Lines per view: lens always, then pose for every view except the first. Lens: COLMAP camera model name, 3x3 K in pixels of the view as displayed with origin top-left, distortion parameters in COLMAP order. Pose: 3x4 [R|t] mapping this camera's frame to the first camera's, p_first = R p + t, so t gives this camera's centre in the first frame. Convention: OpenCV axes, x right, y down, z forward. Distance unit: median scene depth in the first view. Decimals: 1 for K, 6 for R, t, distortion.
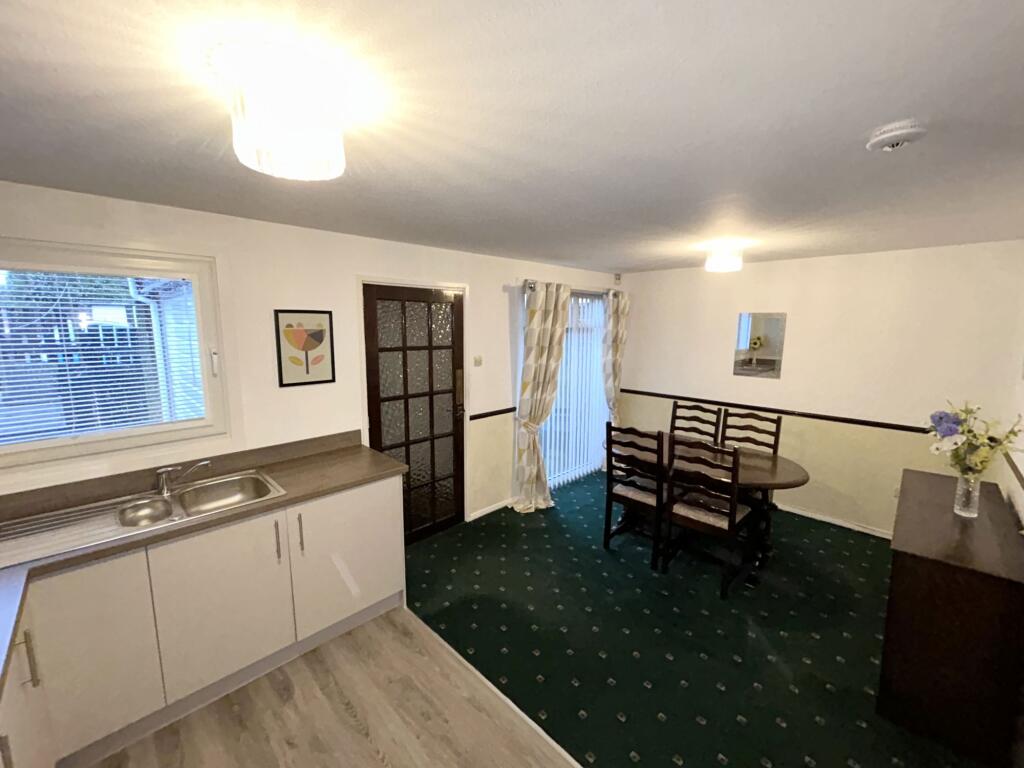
lens RADIAL K [[412.4, 0, 509.9], [0, 412.4, 385.2], [0, 0, 1]] dist [0.000355, 0.000005]
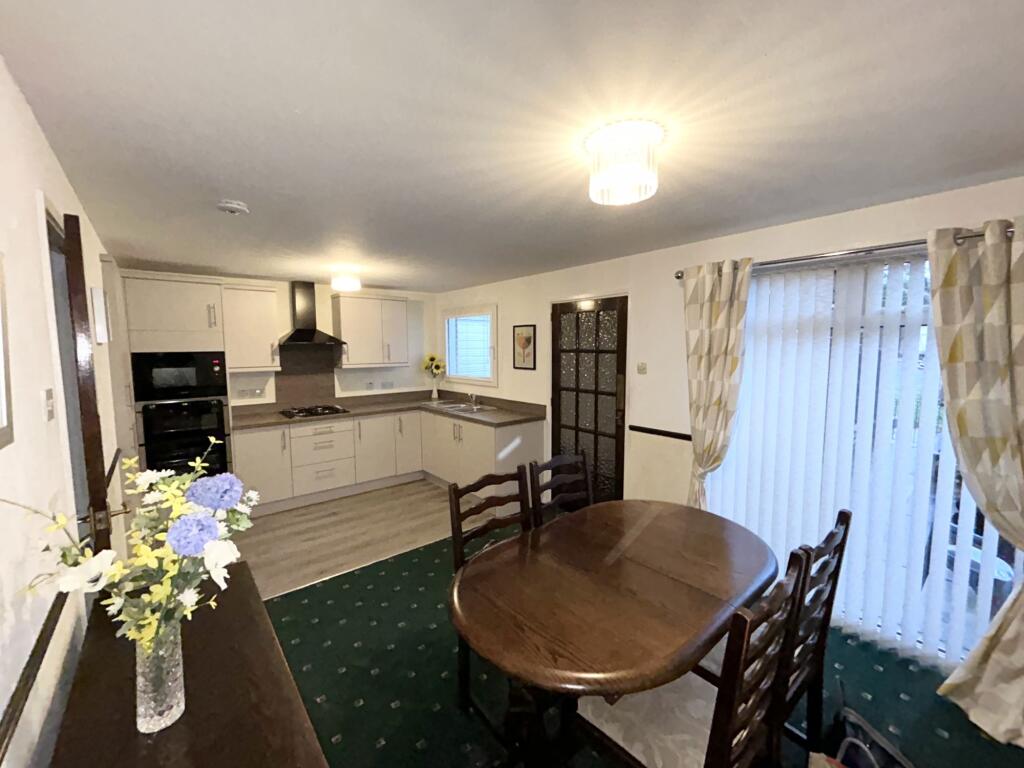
lens RADIAL K [[412.4, 0, 510.2], [0, 412.4, 381.4], [0, 0, 1]] dist [0.000355, 0.000005]
pose [[-0.088798, 0.086517, -0.992285, 0.931614], [-0.137325, 0.985644, 0.098227, -0.086794], [0.986538, 0.144988, -0.075642, 0.847847]]
